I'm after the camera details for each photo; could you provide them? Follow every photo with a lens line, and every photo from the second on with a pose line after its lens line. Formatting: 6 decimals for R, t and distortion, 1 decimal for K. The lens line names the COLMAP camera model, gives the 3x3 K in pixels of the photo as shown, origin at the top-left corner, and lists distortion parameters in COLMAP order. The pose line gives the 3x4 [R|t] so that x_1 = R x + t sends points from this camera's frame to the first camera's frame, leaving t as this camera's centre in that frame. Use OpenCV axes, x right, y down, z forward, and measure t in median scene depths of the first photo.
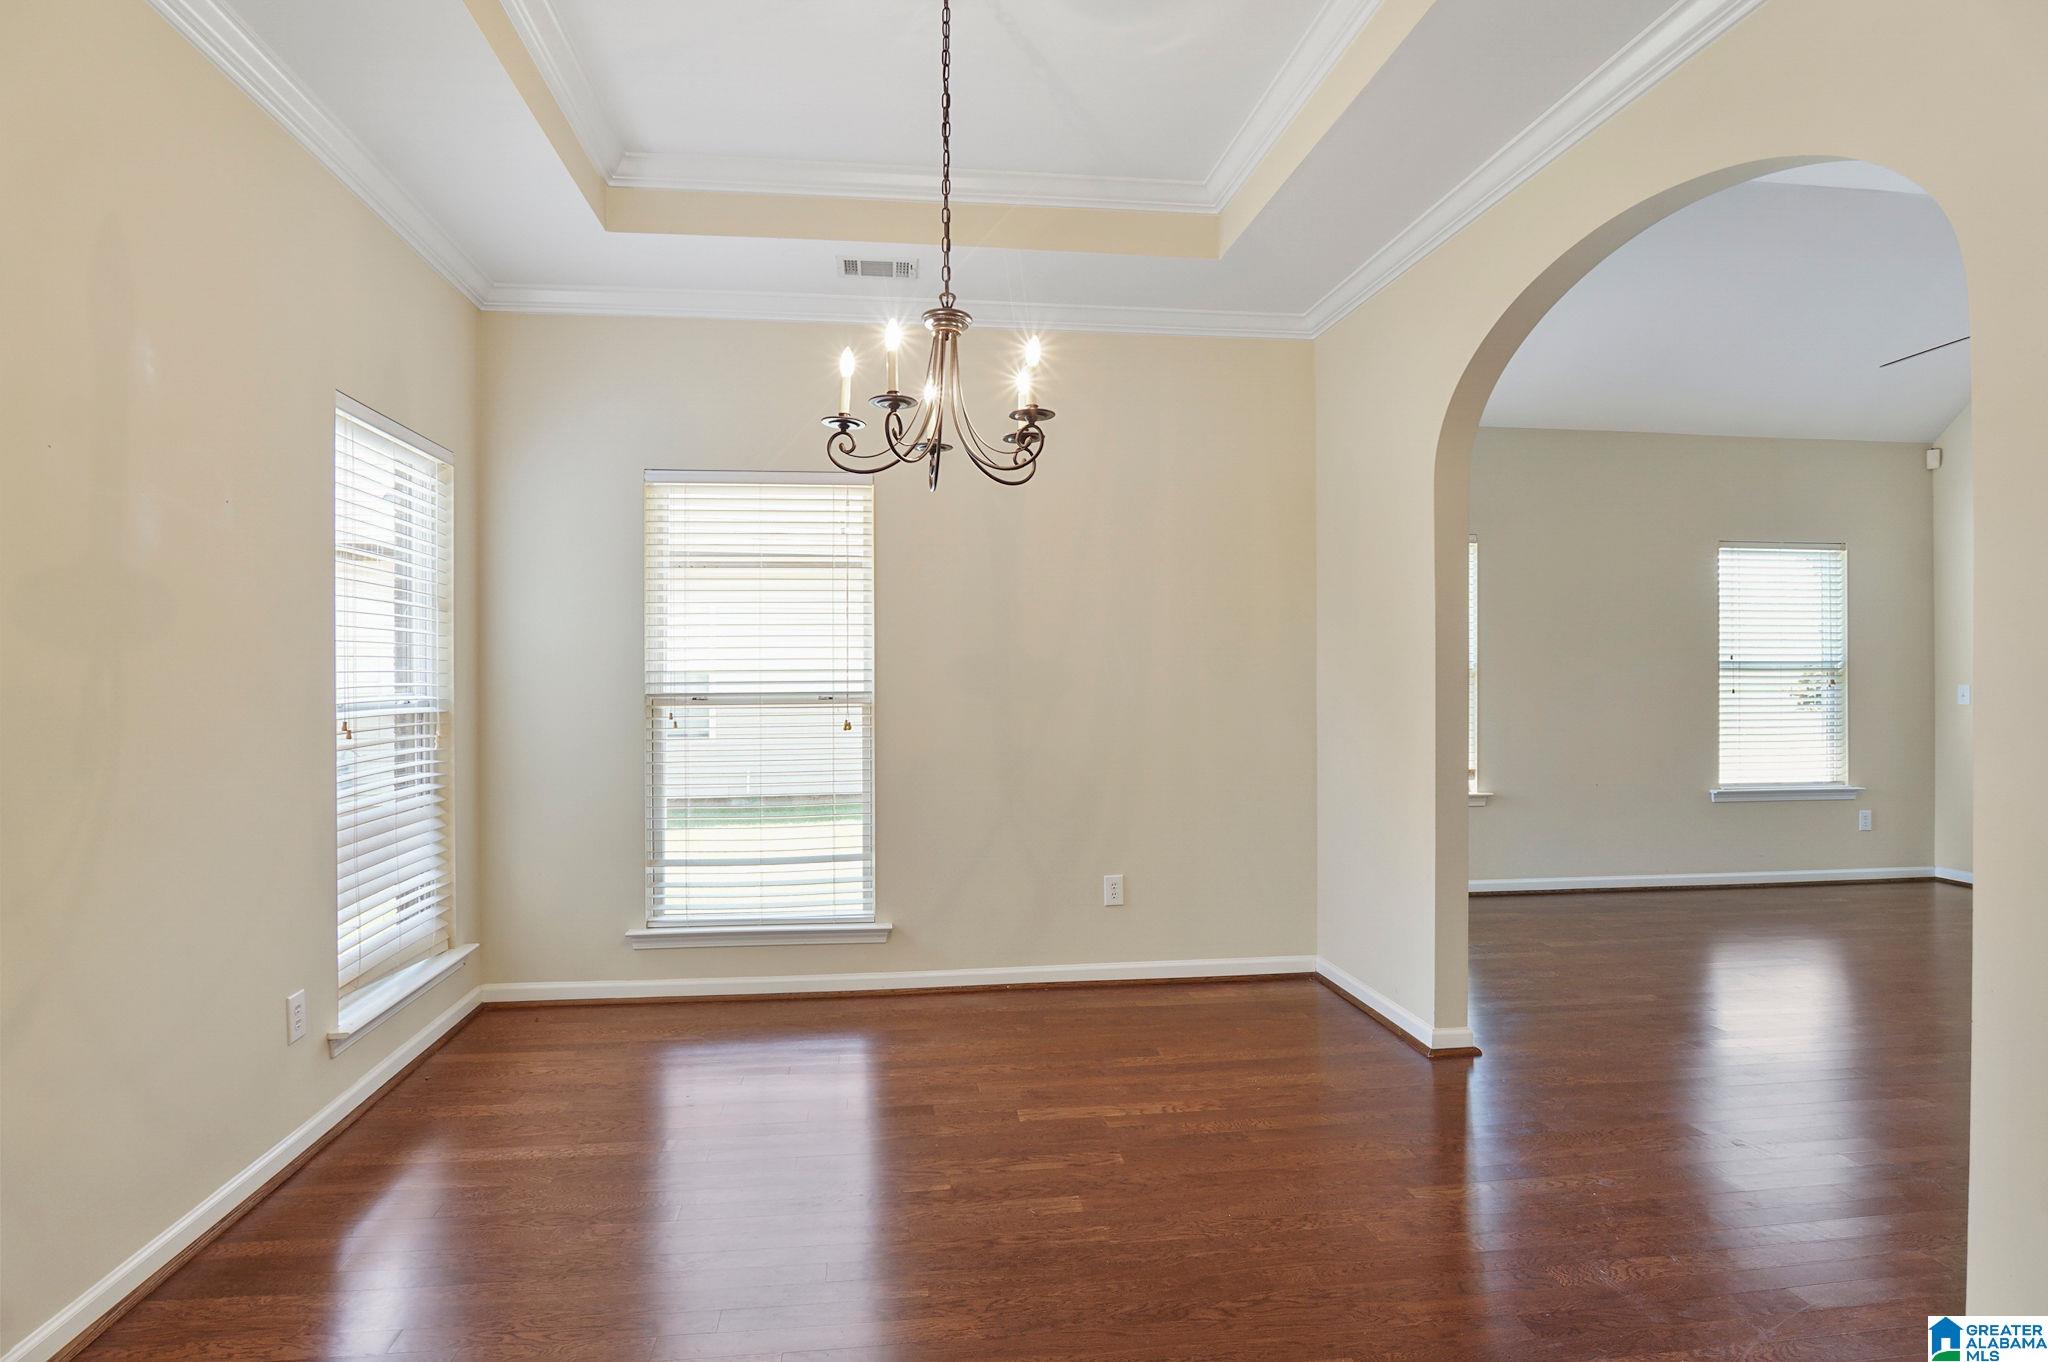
lens RADIAL K [[1097.0, 0, 1009.2], [0, 1097.0, 672.3], [0, 0, 1]] dist [-0.028184, 0.001787]
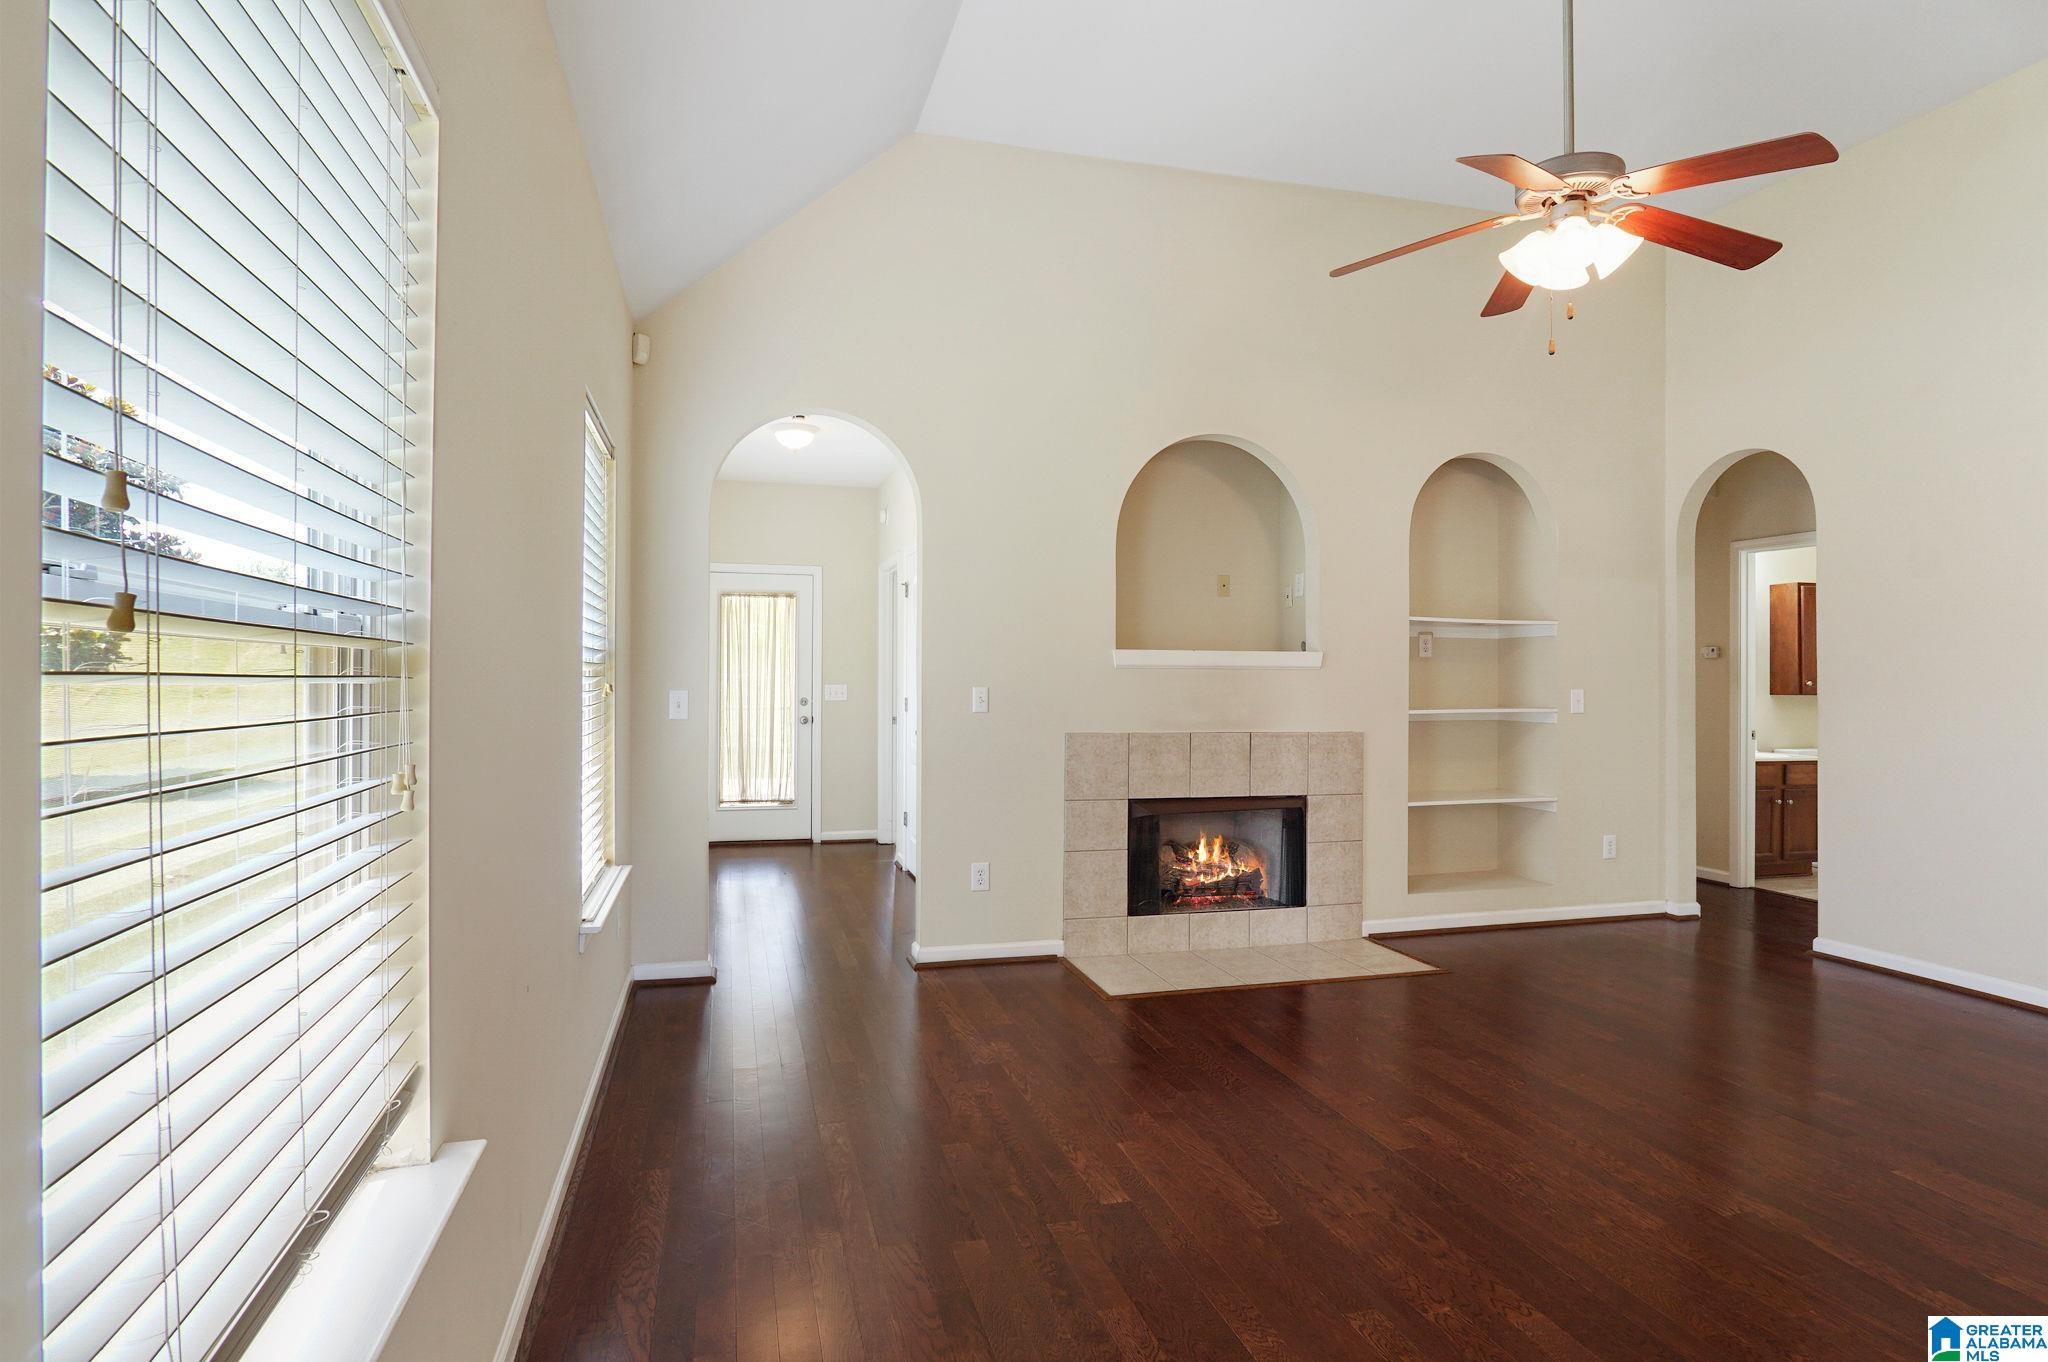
lens RADIAL K [[1097.0, 0, 1009.2], [0, 1097.0, 672.3], [0, 0, 1]] dist [-0.028184, 0.001787]
pose [[-0.122095, 0.006201, 0.992499, 0.171469], [-0.003455, 0.999972, -0.006672, 0.003300], [-0.992512, -0.004244, -0.122070, 0.864671]]
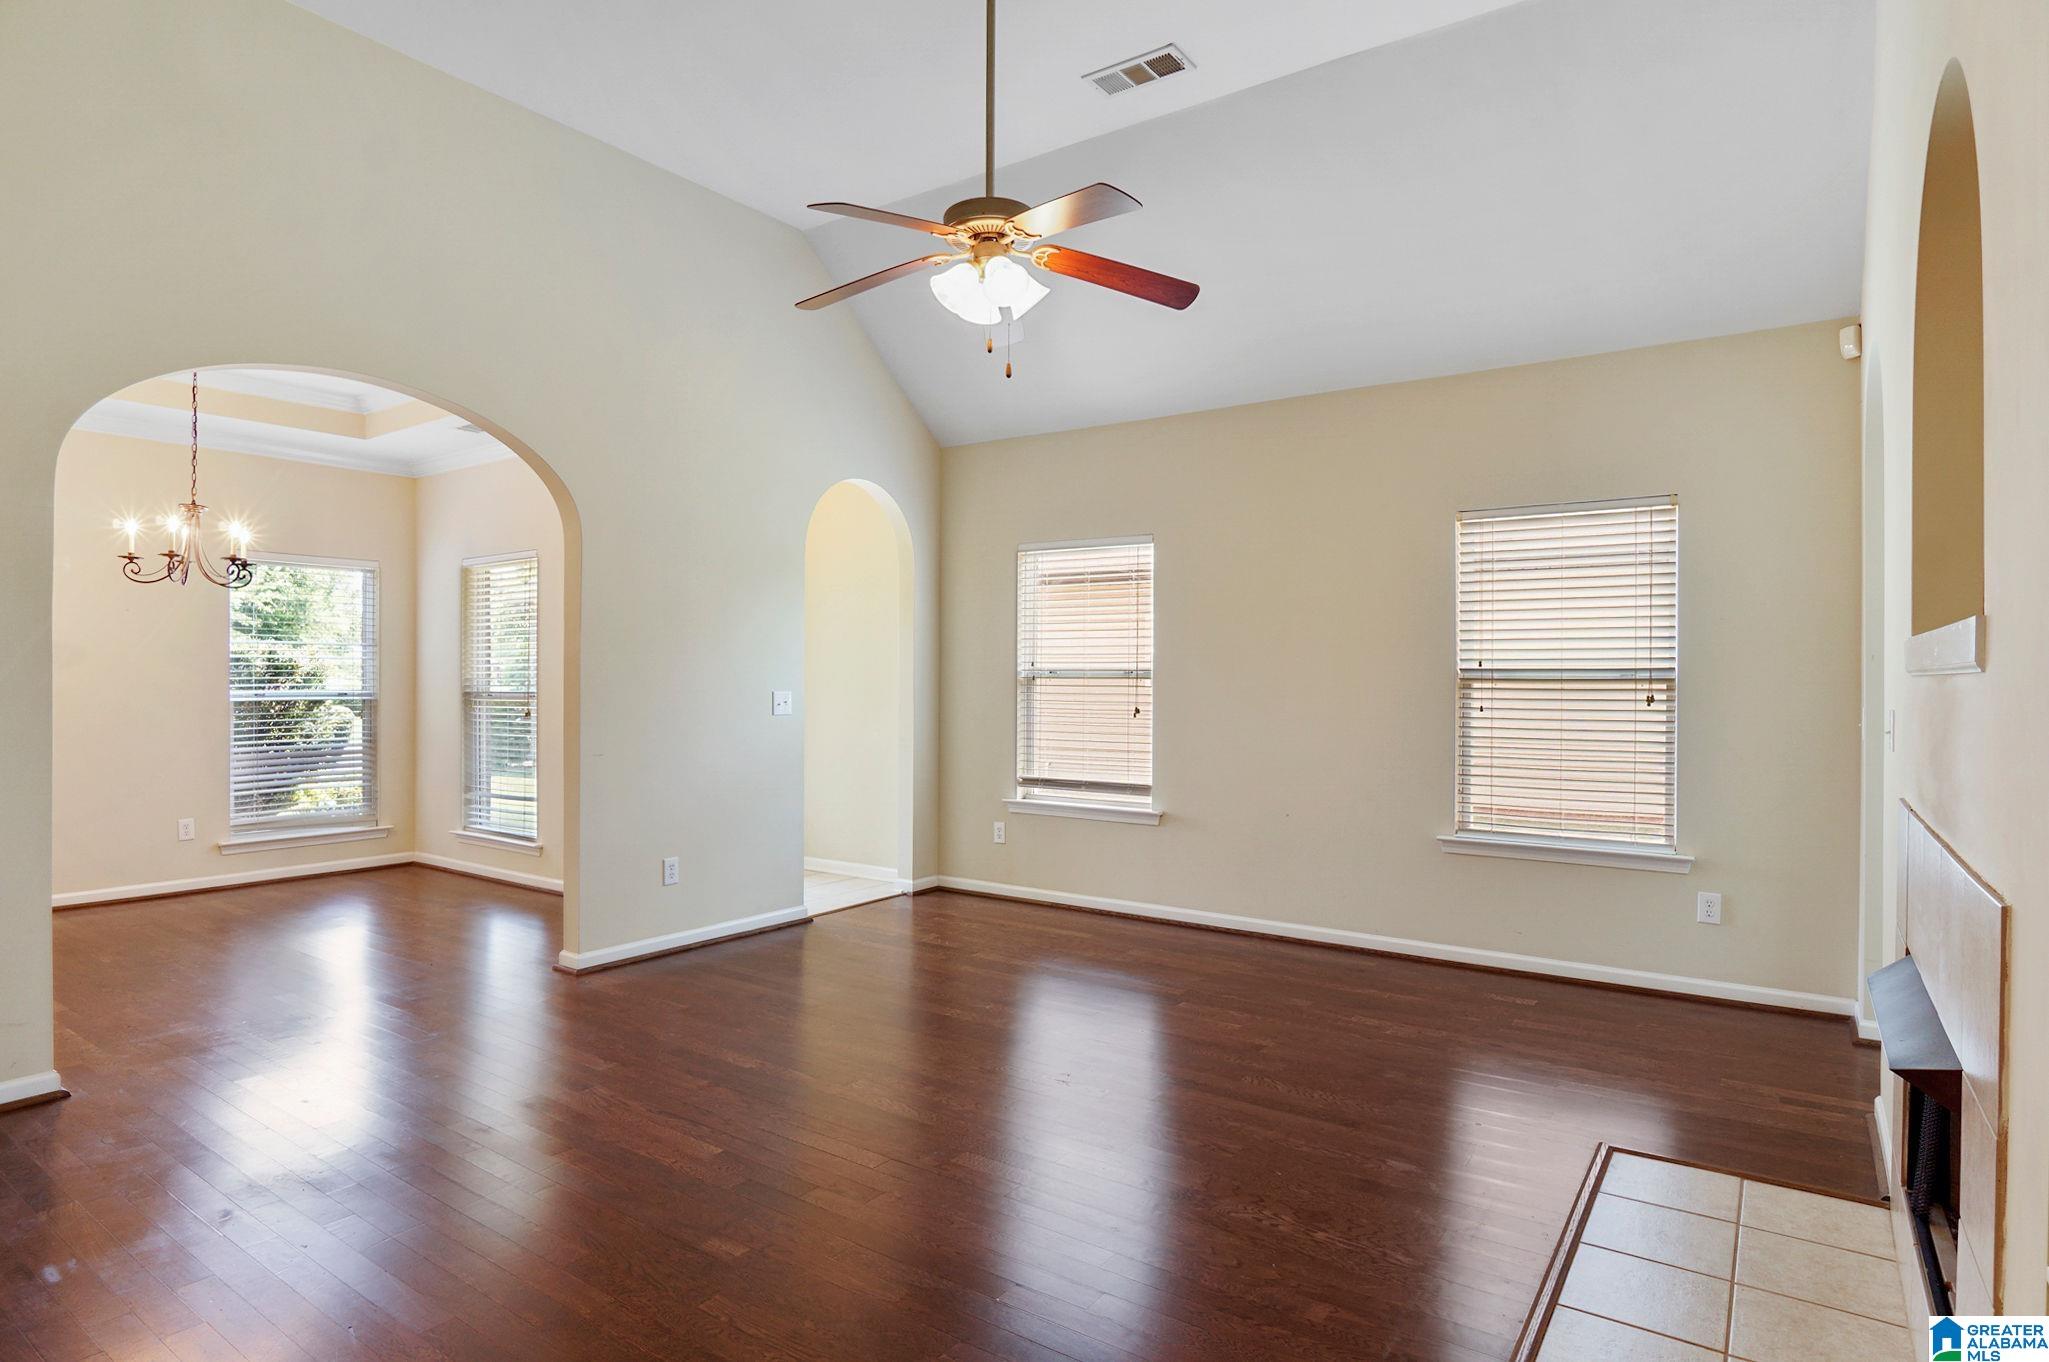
lens RADIAL K [[1097.5, 0, 1009.7], [0, 1097.5, 672.2], [0, 0, 1]] dist [-0.028184, 0.001787]
pose [[0.735051, -0.001005, -0.678012, 0.937862], [-0.002588, 0.999987, -0.004288, -0.003685], [0.678007, 0.004907, 0.735039, 0.217562]]
